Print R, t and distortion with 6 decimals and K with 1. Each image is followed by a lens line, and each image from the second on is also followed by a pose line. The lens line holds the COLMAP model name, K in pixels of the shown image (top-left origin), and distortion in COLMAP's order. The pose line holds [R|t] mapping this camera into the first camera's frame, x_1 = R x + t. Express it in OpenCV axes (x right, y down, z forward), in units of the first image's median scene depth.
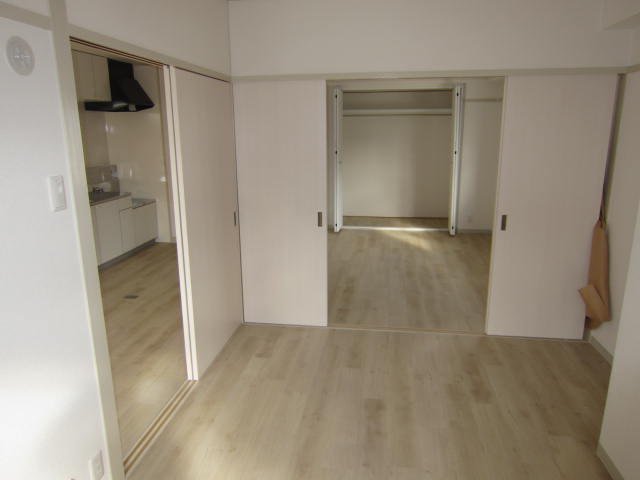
lens RADIAL K [[461.7, 0, 324.0], [0, 461.7, 239.0], [0, 0, 1]] dist [-0.022832, 0.002638]
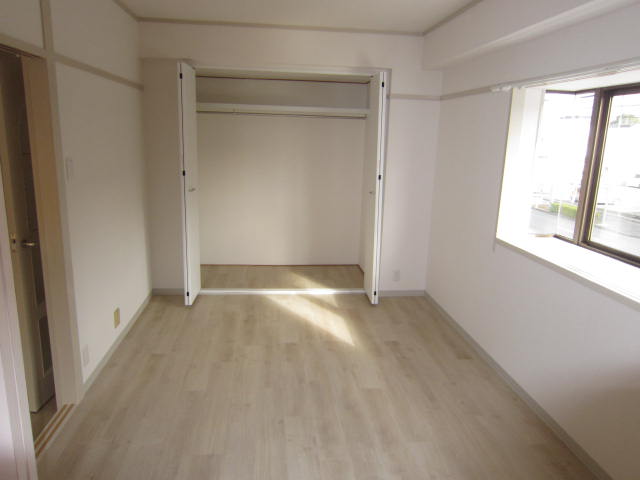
lens RADIAL K [[461.7, 0, 317.6], [0, 461.7, 236.4], [0, 0, 1]] dist [-0.022832, 0.002638]
pose [[0.968449, -0.015326, 0.248738, 0.043241], [0.019232, 0.999727, -0.013280, -0.095523], [-0.248467, 0.017644, 0.968480, 0.393016]]
